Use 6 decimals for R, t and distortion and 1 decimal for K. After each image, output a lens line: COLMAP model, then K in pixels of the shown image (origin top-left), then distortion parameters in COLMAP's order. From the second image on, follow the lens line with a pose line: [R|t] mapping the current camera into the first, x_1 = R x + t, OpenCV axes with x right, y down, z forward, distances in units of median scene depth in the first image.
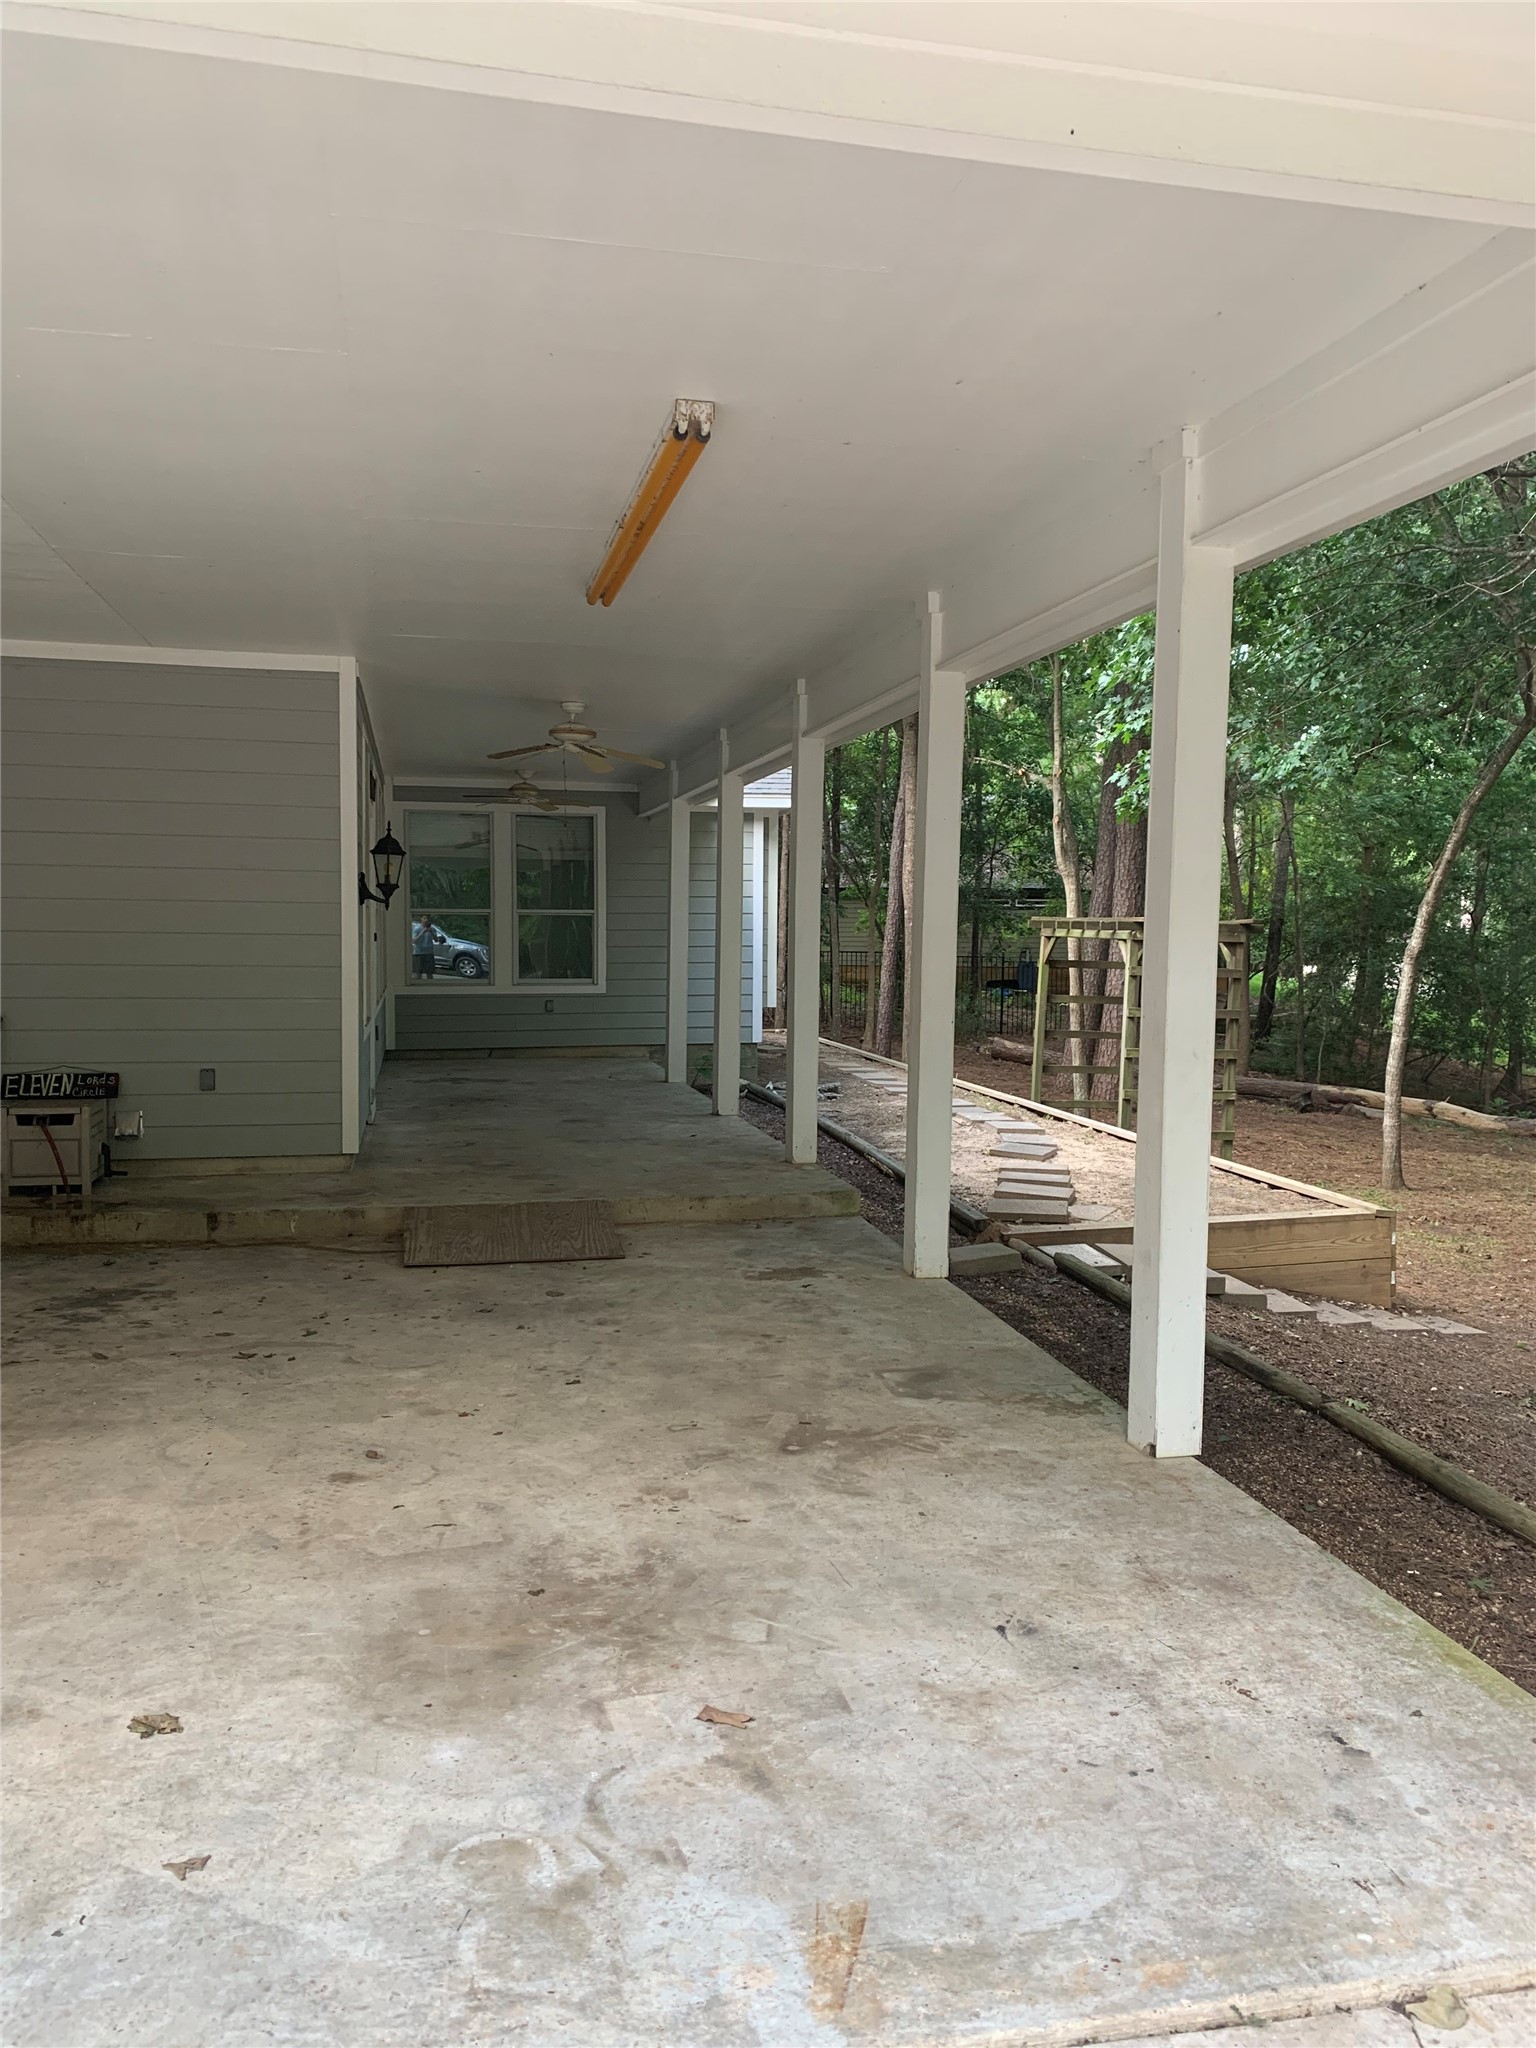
lens RADIAL K [[1570.2, 0, 815.7], [0, 1570.2, 908.6], [0, 0, 1]] dist [0.042535, -0.062978]
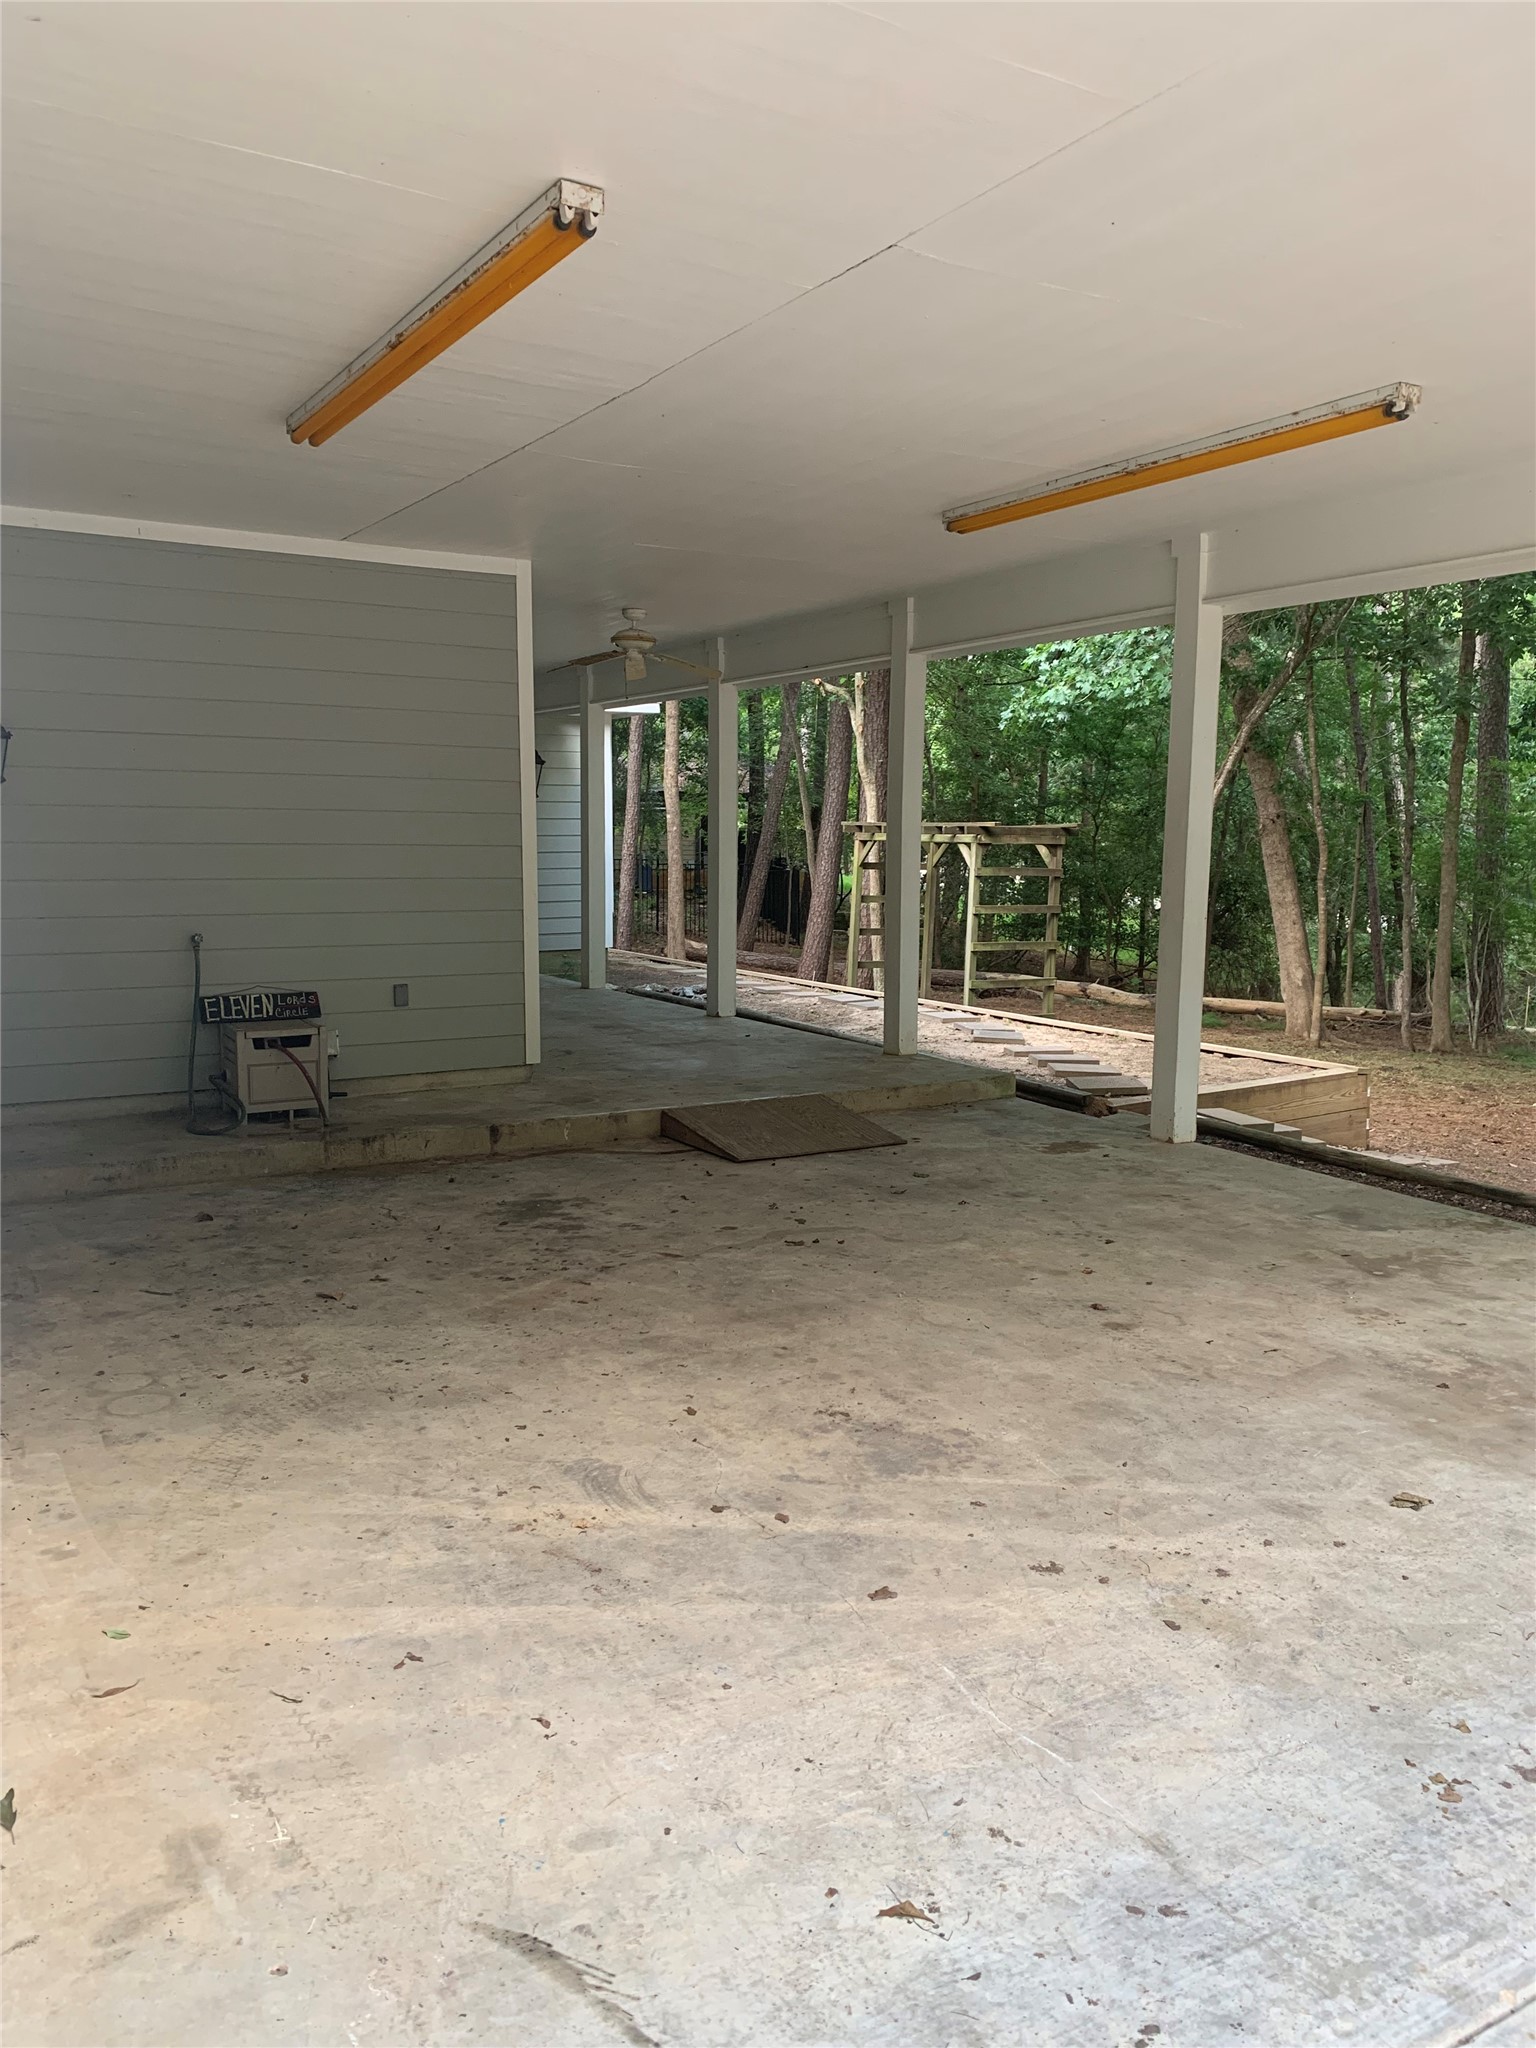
lens RADIAL K [[1570.2, 0, 760.8], [0, 1570.2, 964.3], [0, 0, 1]] dist [0.042535, -0.062978]
pose [[0.954283, -0.030458, 0.297348, -0.683495], [0.001056, 0.995132, 0.098544, -0.009932], [-0.298902, -0.093725, 0.949670, 0.014717]]
